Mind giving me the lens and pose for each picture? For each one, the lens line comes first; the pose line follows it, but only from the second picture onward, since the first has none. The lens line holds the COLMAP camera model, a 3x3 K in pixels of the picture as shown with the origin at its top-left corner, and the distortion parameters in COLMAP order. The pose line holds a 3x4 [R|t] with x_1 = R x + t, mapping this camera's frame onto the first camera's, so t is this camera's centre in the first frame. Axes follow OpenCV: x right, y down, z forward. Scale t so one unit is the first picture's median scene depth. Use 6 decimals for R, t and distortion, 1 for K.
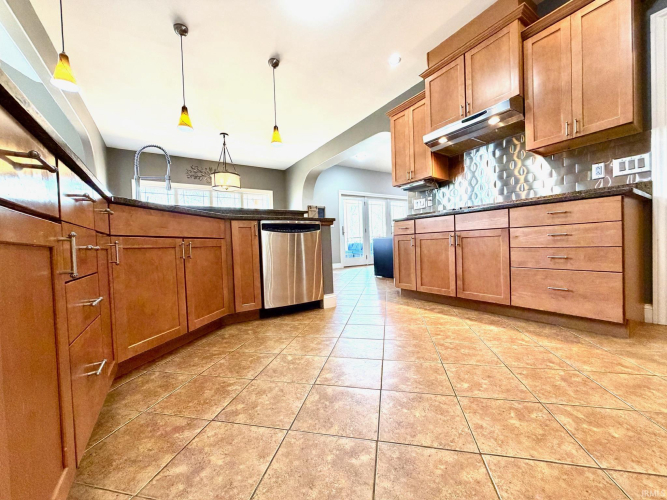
lens RADIAL K [[265.7, 0, 334.0], [0, 265.7, 250.1], [0, 0, 1]] dist [0.003098, 0.000079]
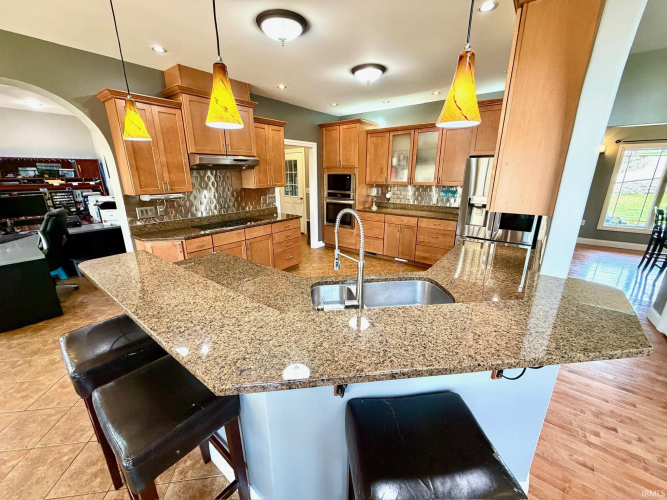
lens RADIAL K [[265.7, 0, 330.8], [0, 265.7, 250.1], [0, 0, 1]] dist [0.003098, 0.000079]
pose [[-0.325222, -0.235341, 0.915885, -1.105461], [0.031678, 0.965282, 0.259282, -0.403887], [-0.945107, 0.113338, -0.306476, 1.076721]]
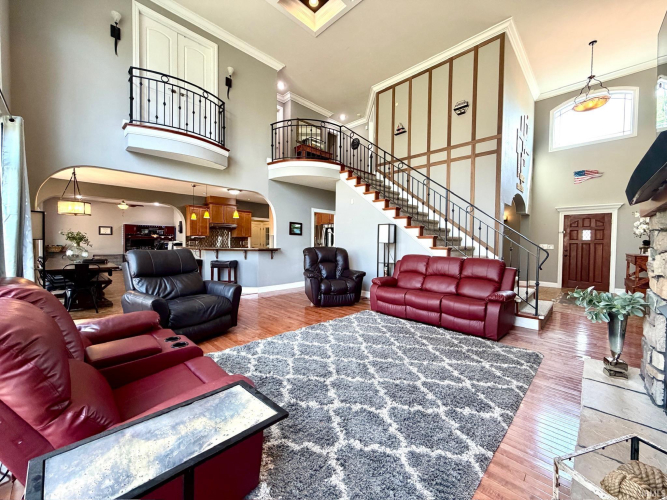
lens RADIAL K [[265.7, 0, 334.2], [0, 265.7, 248.5], [0, 0, 1]] dist [0.003098, 0.000079]
pose [[-0.215656, 0.004858, 0.976457, -3.409885], [0.018744, 0.999824, -0.000835, -0.169585], [-0.976290, 0.018122, -0.215709, 0.436002]]
